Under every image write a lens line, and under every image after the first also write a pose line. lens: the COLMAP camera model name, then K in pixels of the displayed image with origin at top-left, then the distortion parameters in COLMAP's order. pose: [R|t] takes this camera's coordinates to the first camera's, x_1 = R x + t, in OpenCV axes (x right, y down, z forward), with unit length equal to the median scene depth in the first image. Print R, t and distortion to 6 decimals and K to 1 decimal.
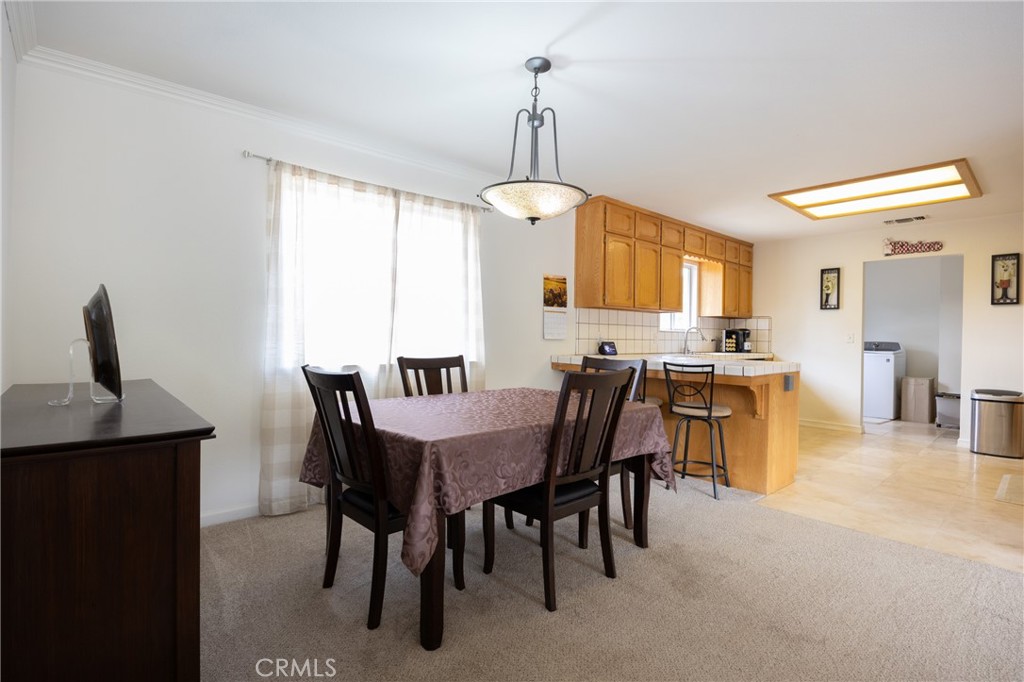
lens RADIAL K [[512.7, 0, 506.9], [0, 512.7, 338.5], [0, 0, 1]] dist [-0.000239, -0.001153]
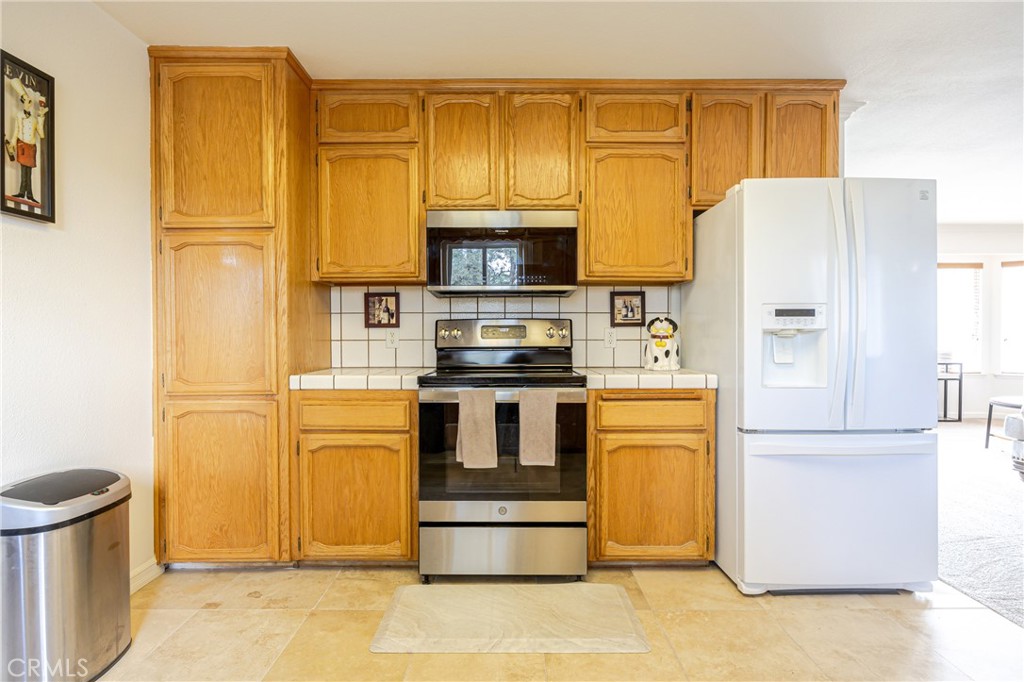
lens RADIAL K [[512.7, 0, 513.7], [0, 512.7, 333.2], [0, 0, 1]] dist [-0.000239, -0.001153]
pose [[-0.739246, -0.013214, 0.673305, 0.430569], [-0.003832, 0.999874, 0.015415, 0.001687], [-0.673424, 0.008815, -0.739204, 0.858784]]
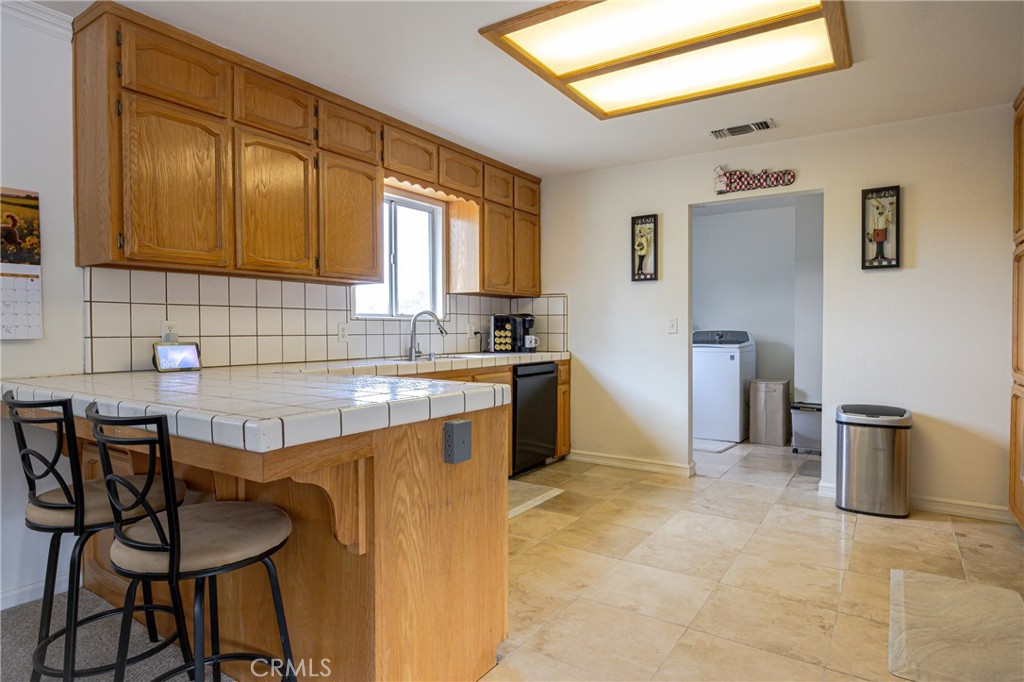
lens RADIAL K [[589.2, 0, 514.9], [0, 589.2, 339.2], [0, 0, 1]] dist [-0.004641, 0.007098]
pose [[0.969647, -0.020896, 0.243613, 0.301086], [0.017800, 0.999731, 0.014902, 0.001146], [-0.243859, -0.010114, 0.969758, 0.340678]]
